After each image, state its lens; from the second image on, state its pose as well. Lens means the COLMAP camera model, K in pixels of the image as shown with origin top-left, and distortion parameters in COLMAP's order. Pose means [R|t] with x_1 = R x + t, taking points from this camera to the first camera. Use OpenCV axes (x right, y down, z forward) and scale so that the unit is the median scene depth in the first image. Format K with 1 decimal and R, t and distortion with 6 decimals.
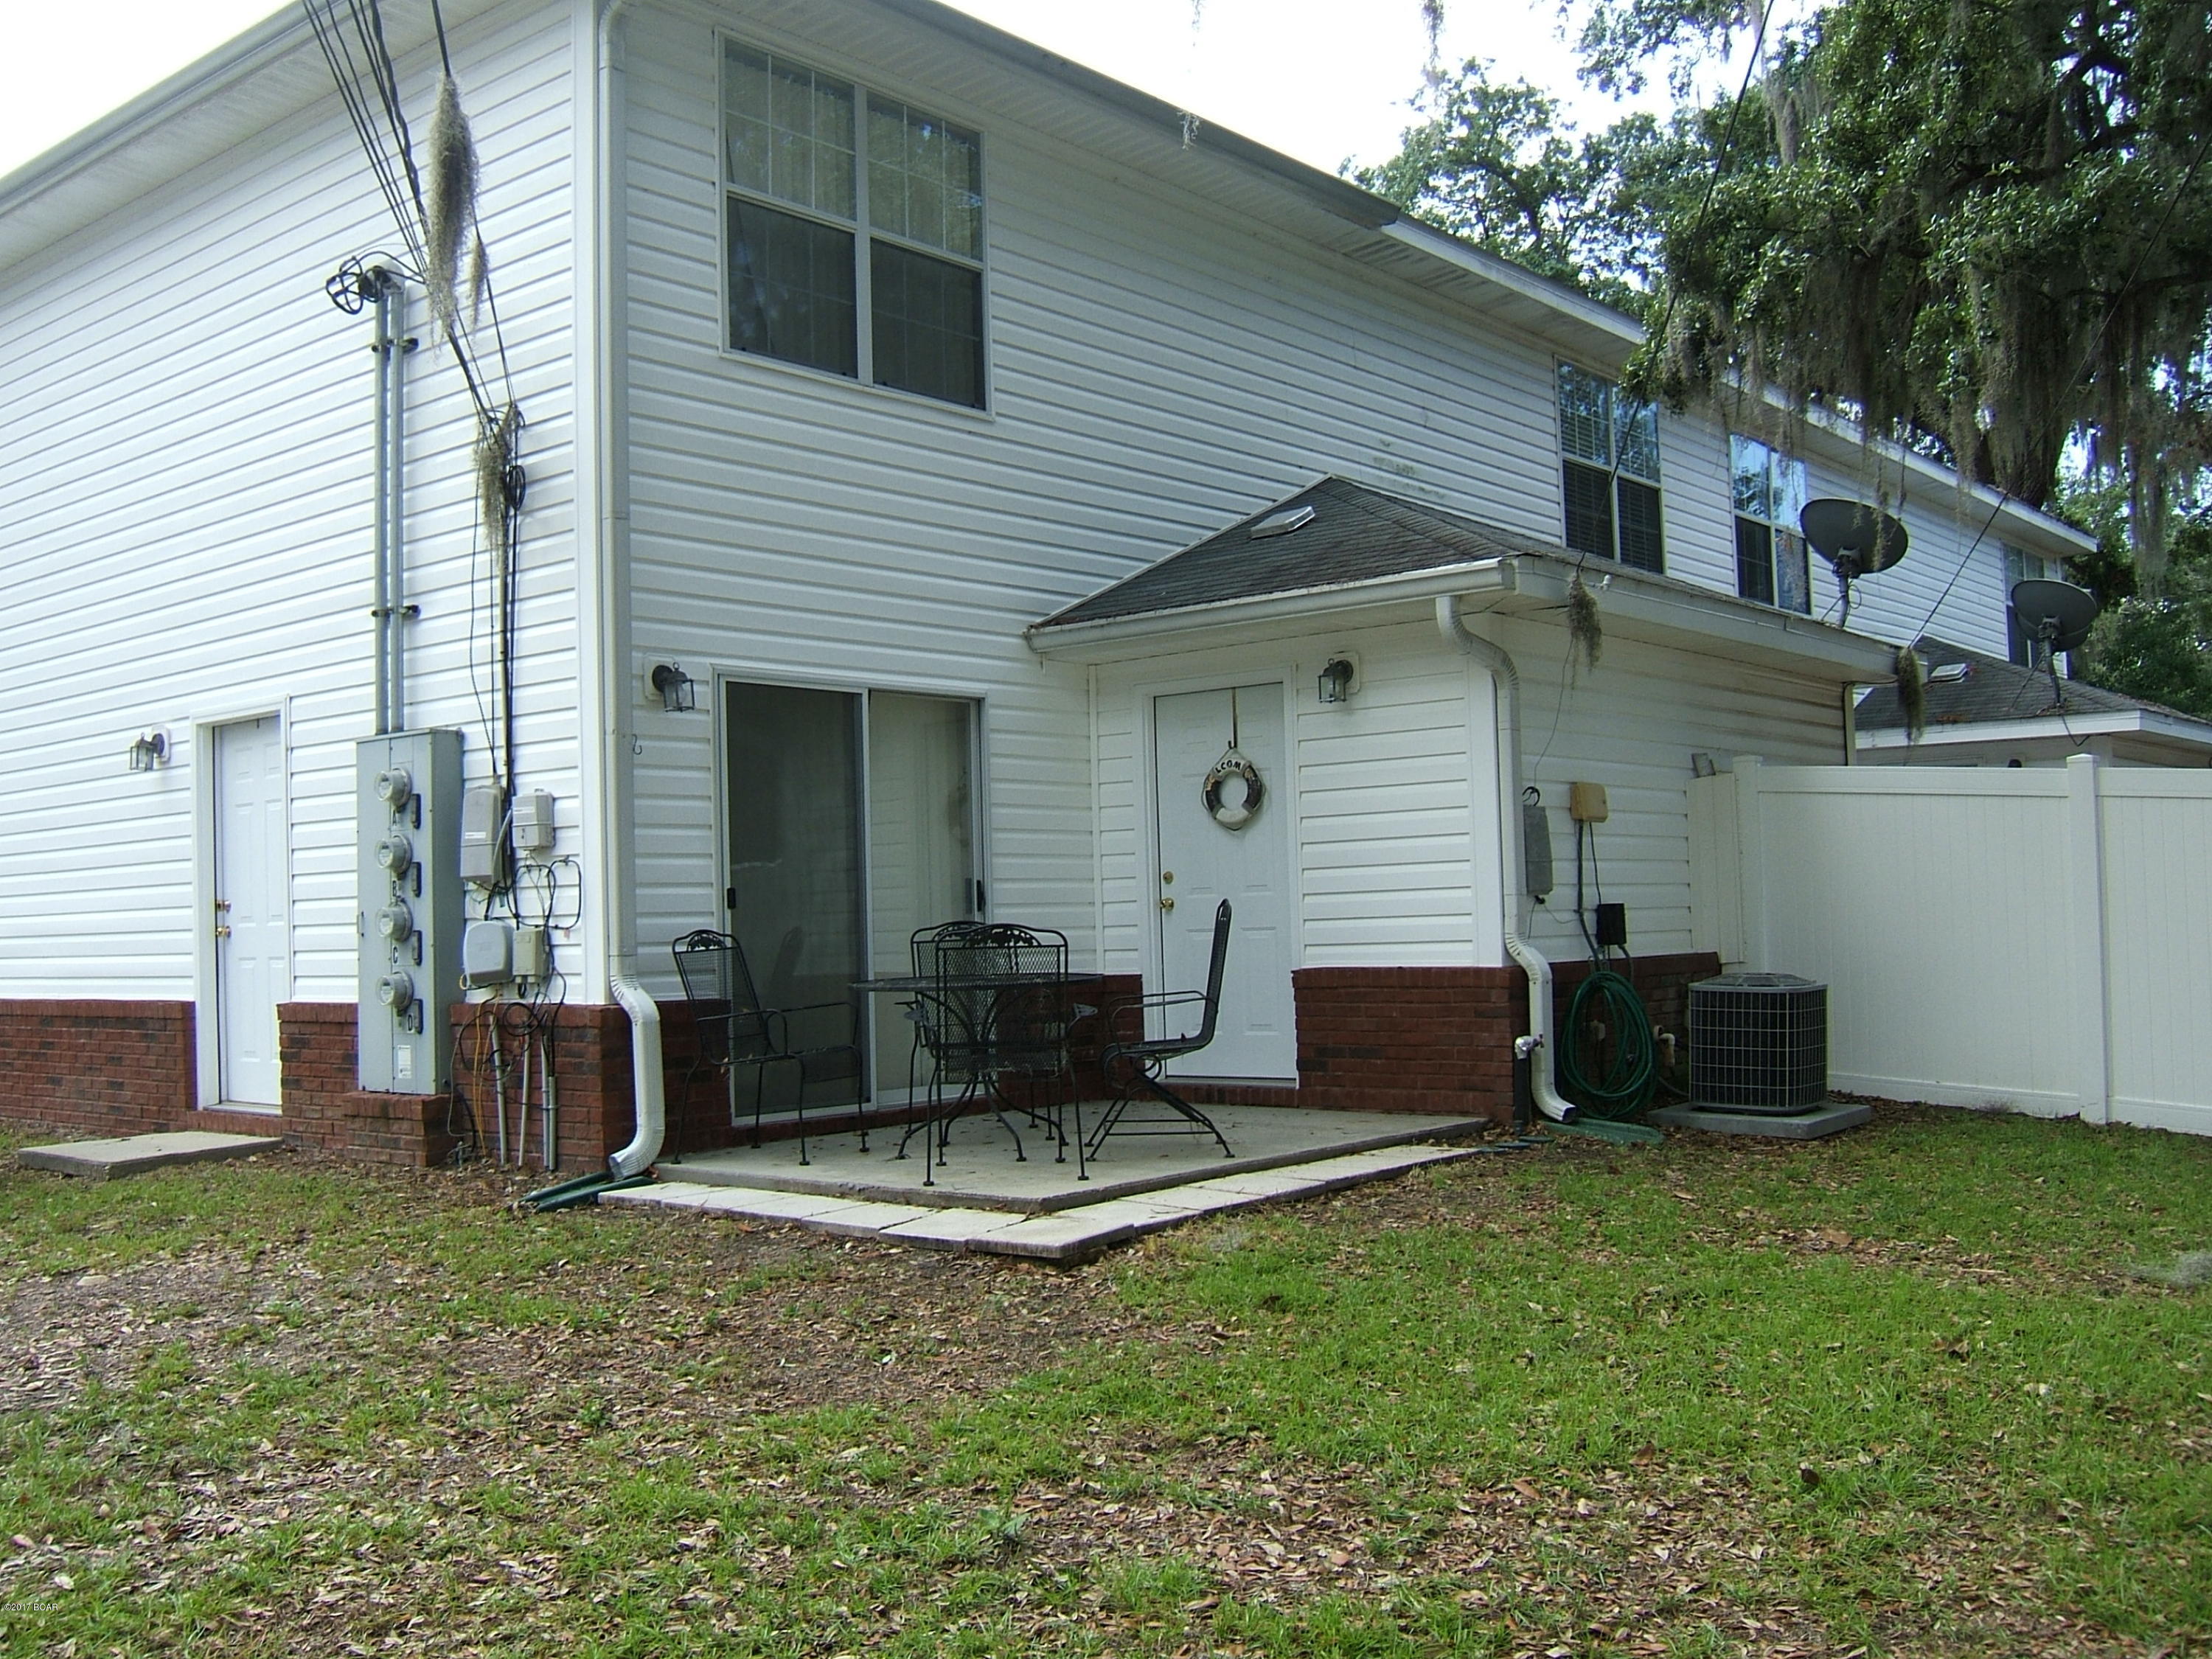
lens RADIAL K [[2115.5, 0, 1106.0], [0, 2115.5, 829.5], [0, 0, 1]] dist [-0.120085, 0.080268]
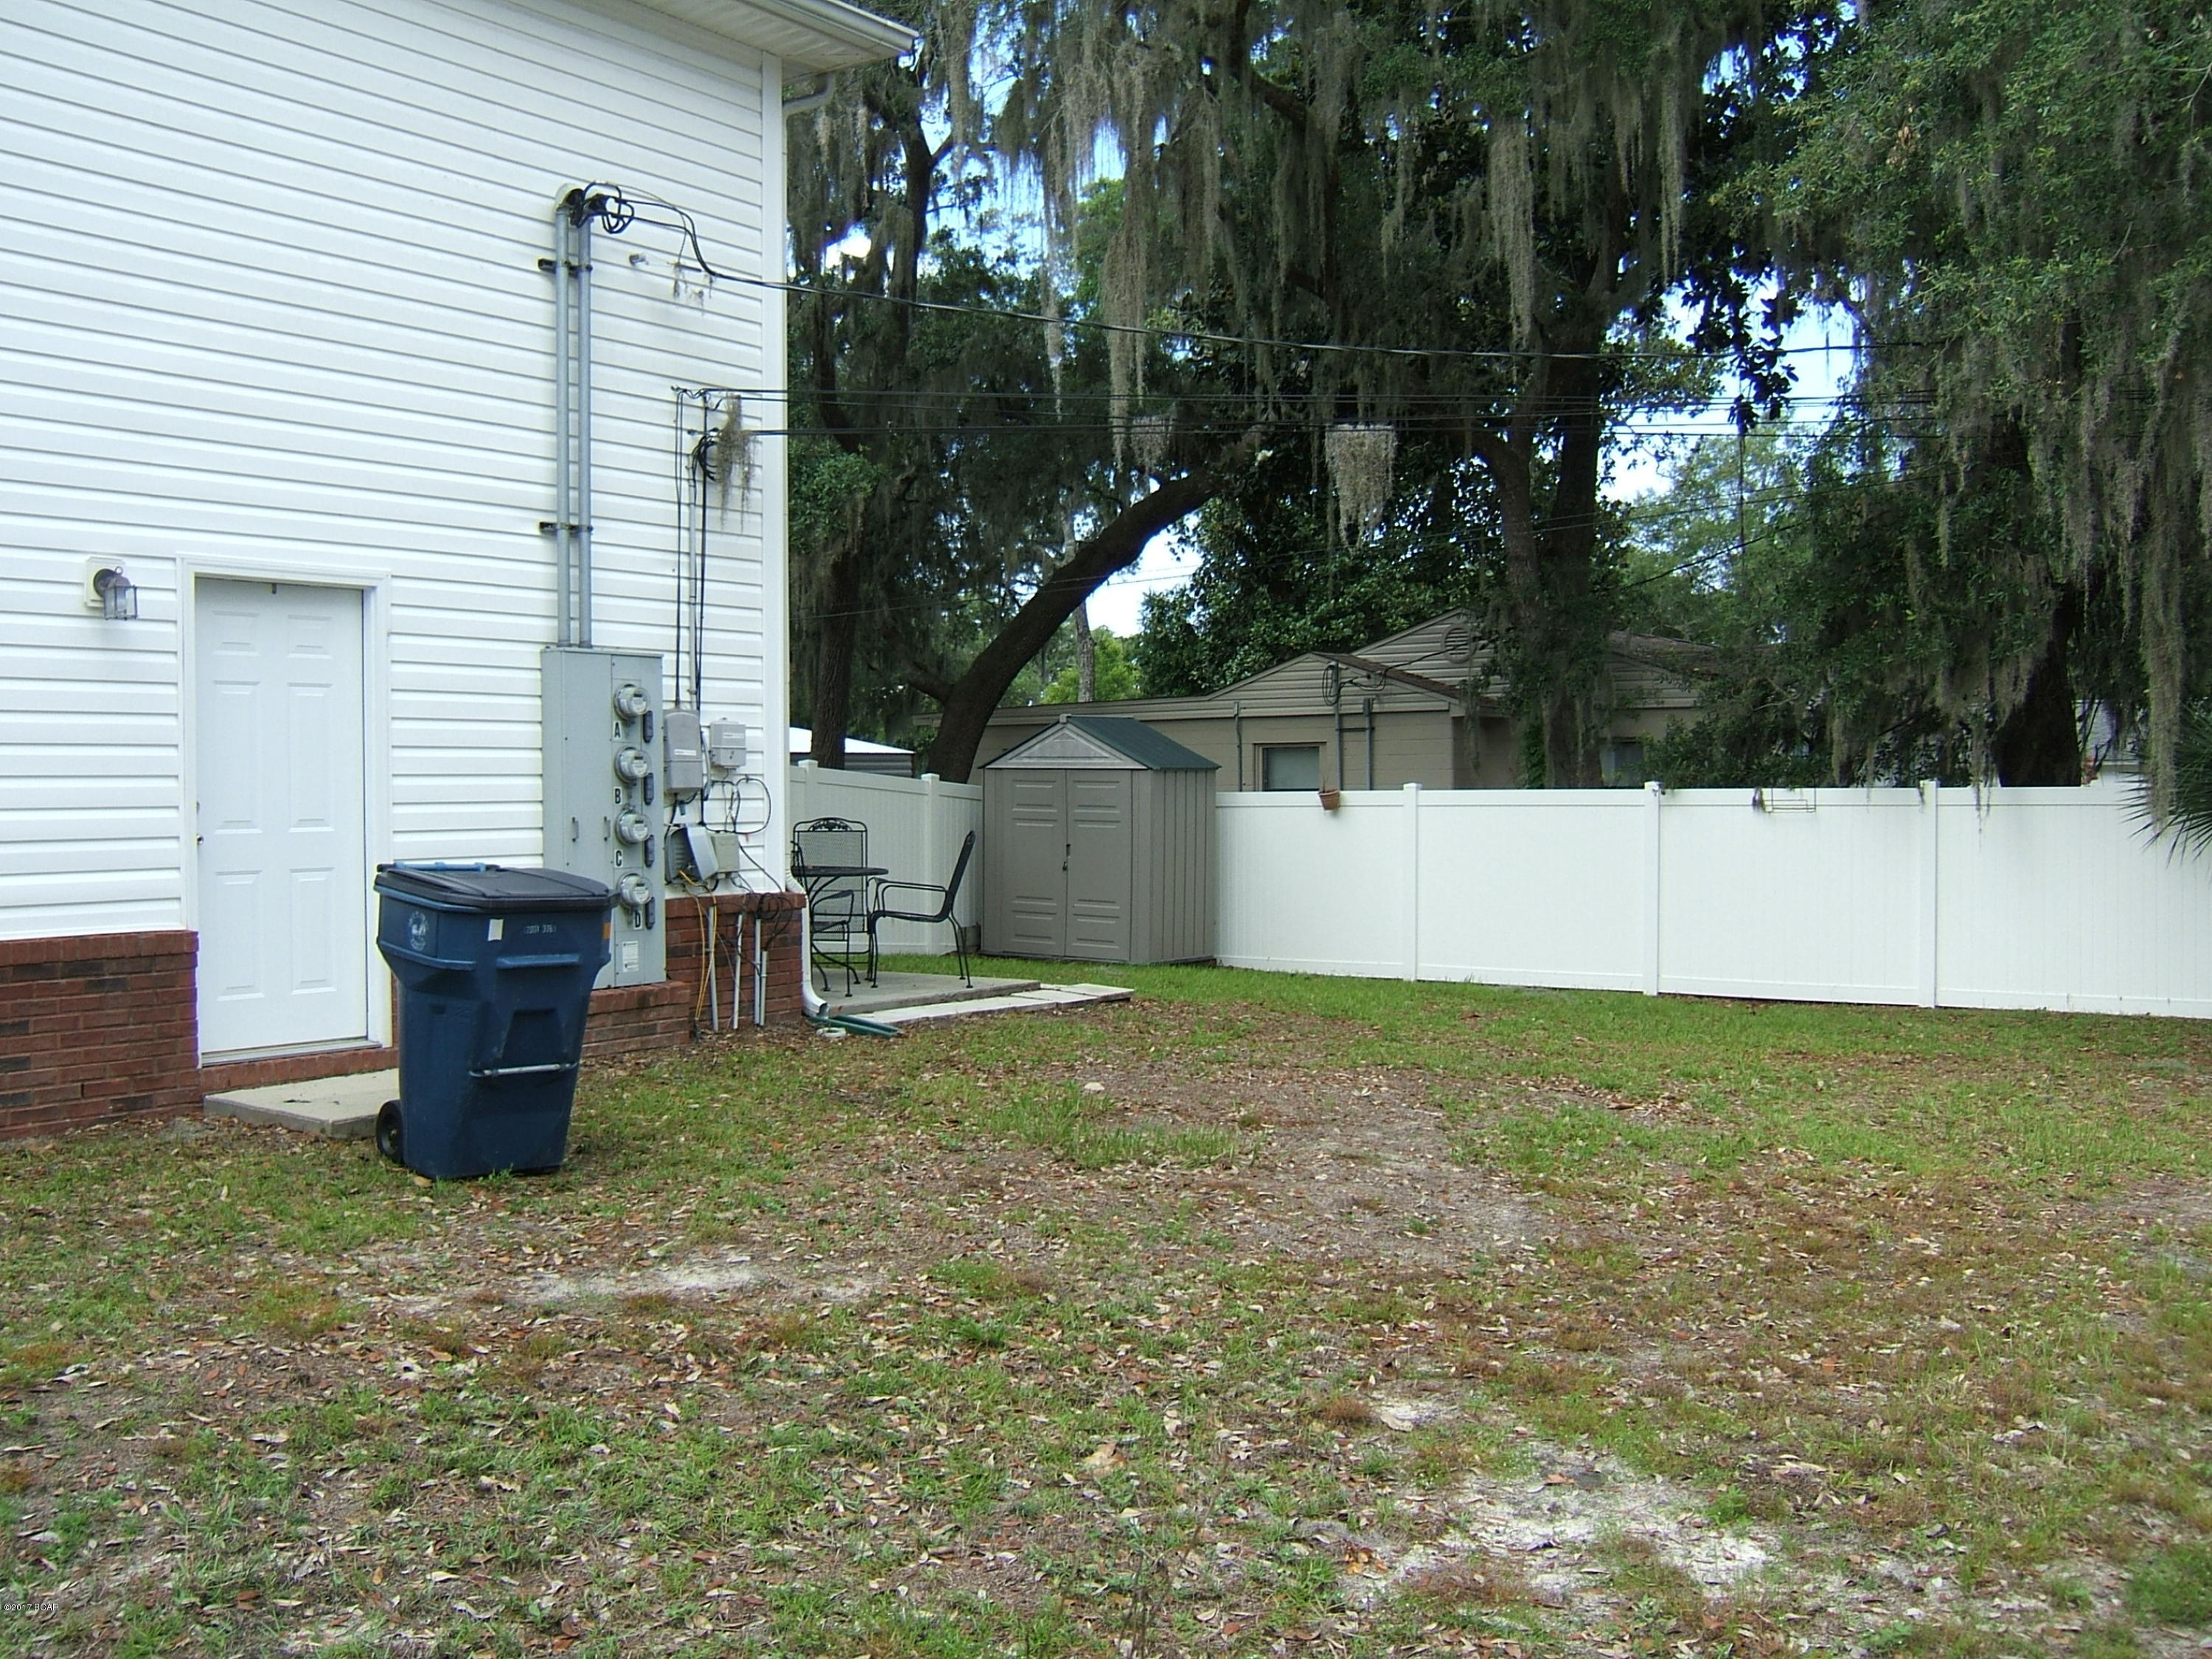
lens RADIAL K [[2115.5, 0, 1106.0], [0, 2115.5, 829.5], [0, 0, 1]] dist [-0.120085, 0.080268]
pose [[-0.065748, 0.014616, 0.997729, -1.376242], [-0.029496, 0.999427, -0.016584, 0.053882], [-0.997400, -0.030519, -0.065280, 0.790783]]
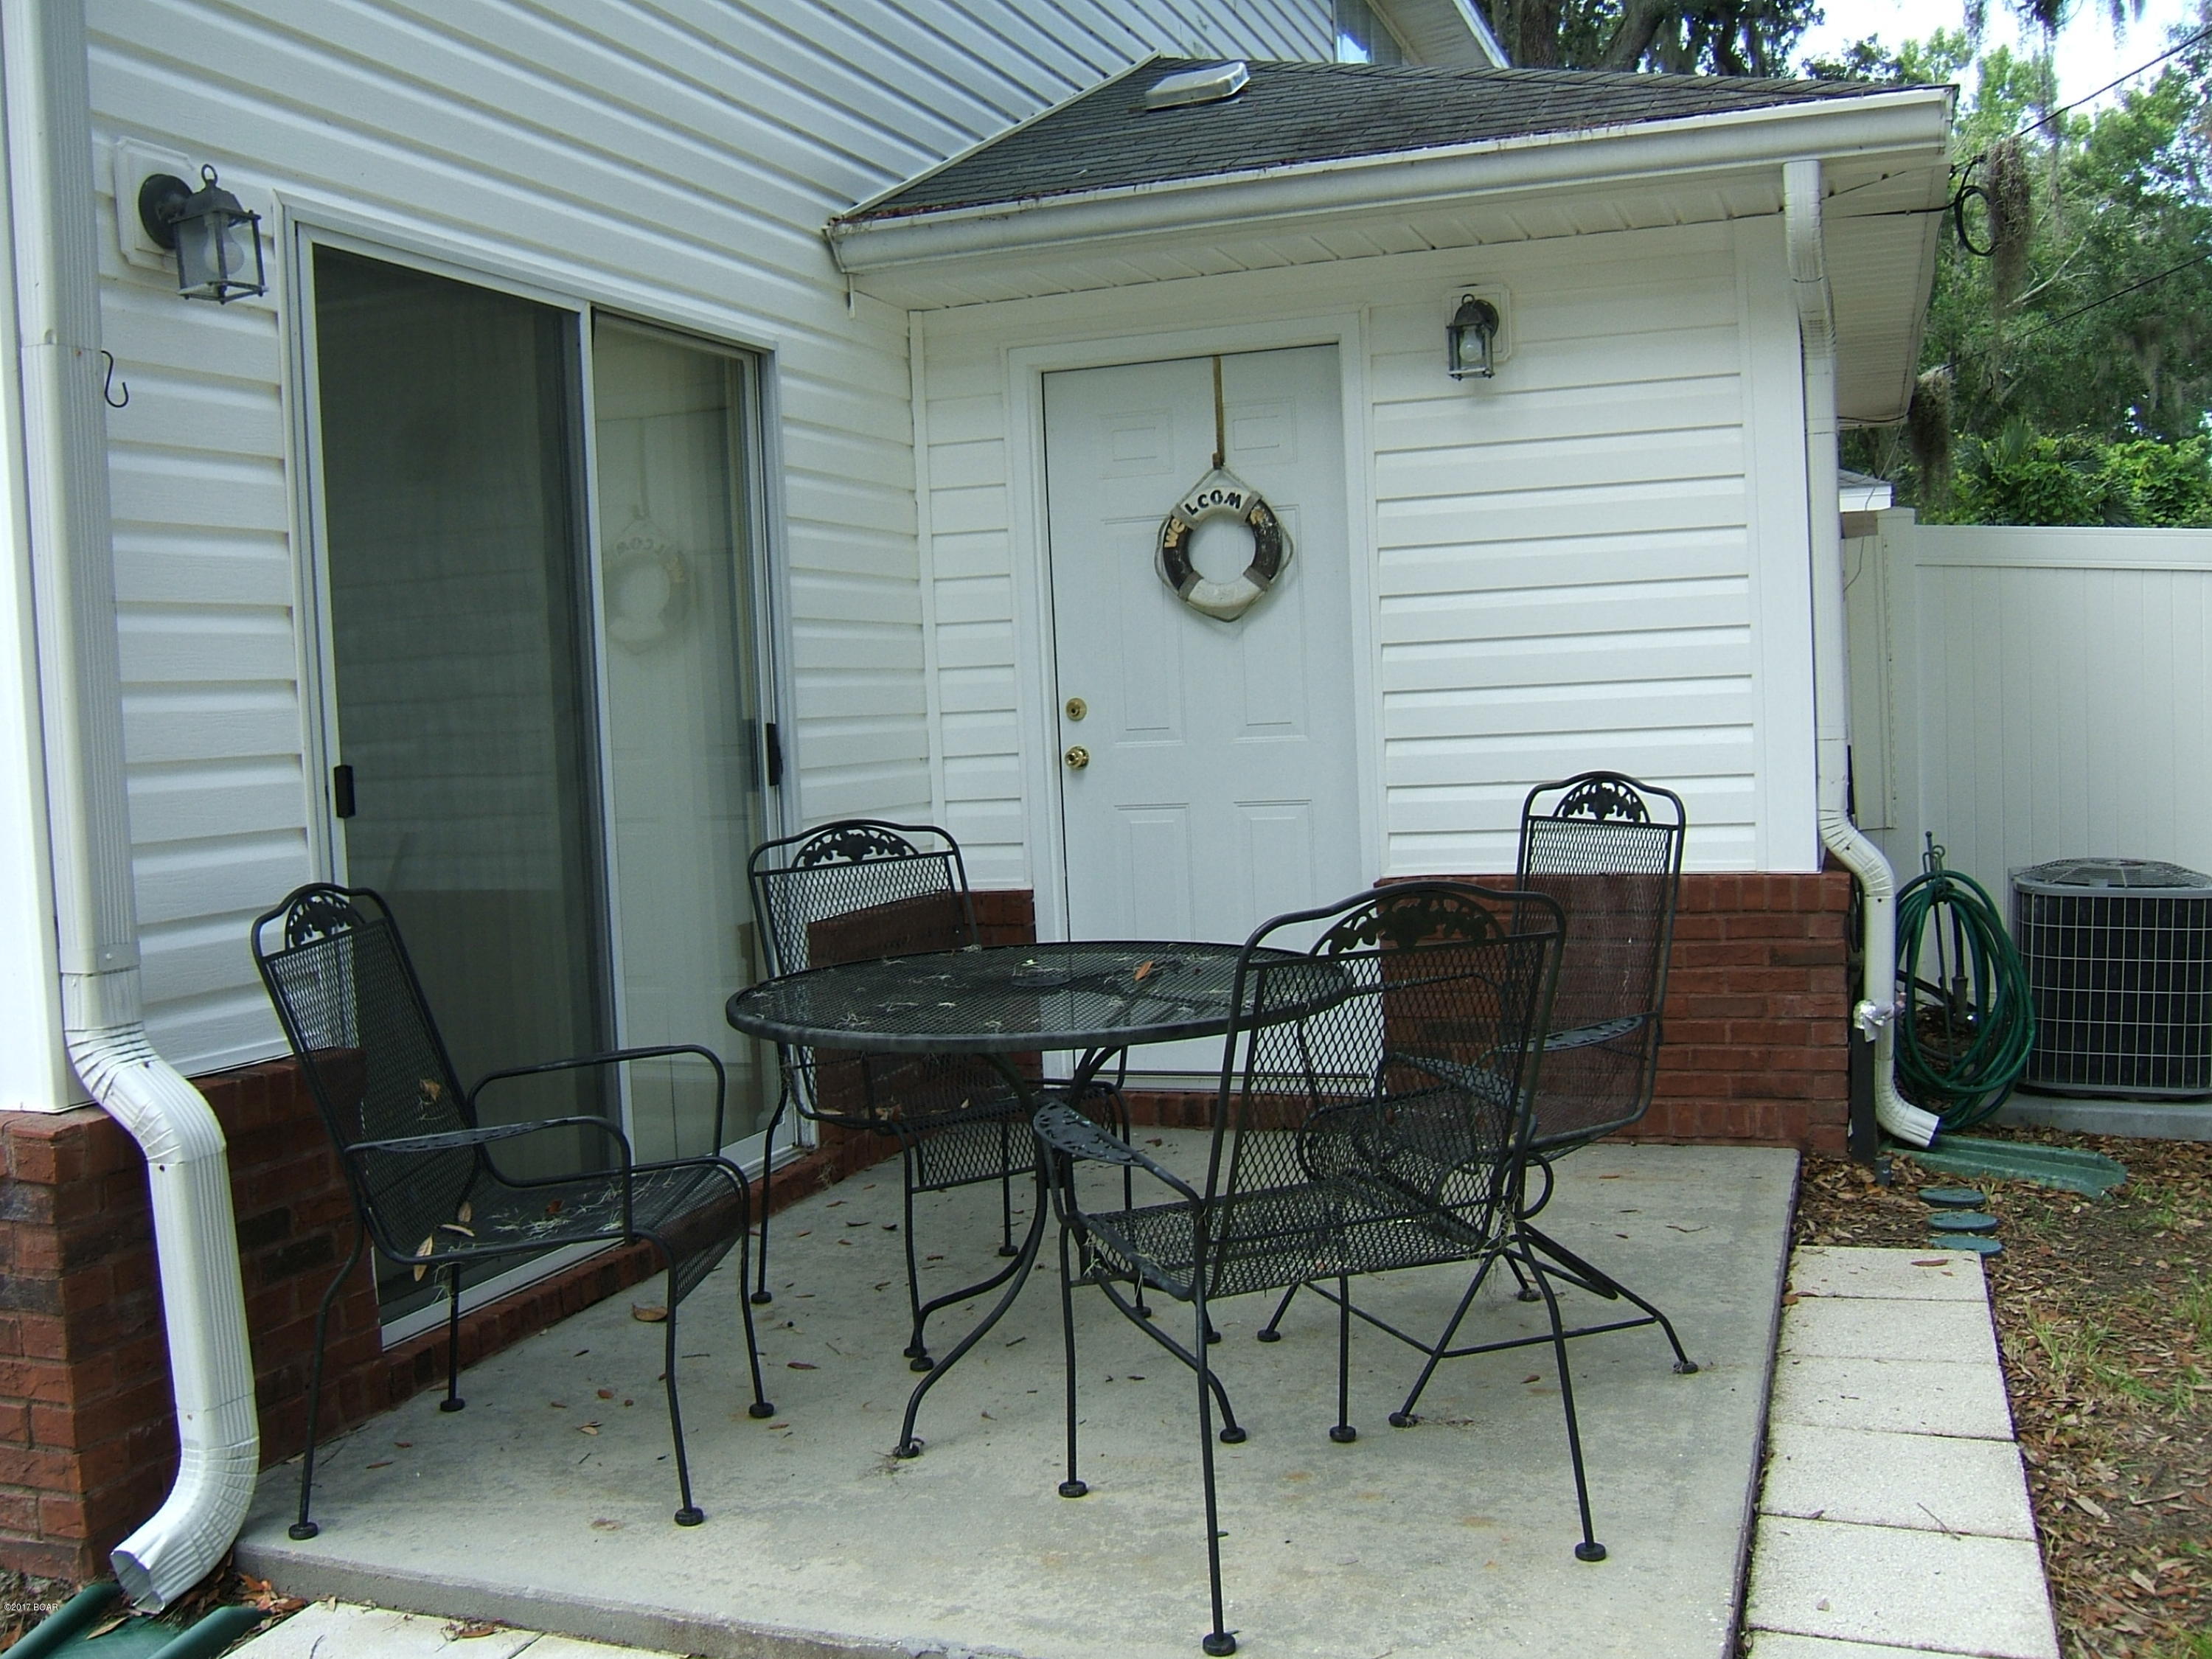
lens RADIAL K [[2150.6, 0, 1110.5], [0, 2150.6, 813.8], [0, 0, 1]] dist [-0.106673, 0.028008]
pose [[0.941113, -0.031478, 0.336623, -0.168729], [0.003074, 0.996412, 0.084581, 0.003198], [-0.338078, -0.078566, 0.937833, 0.547002]]
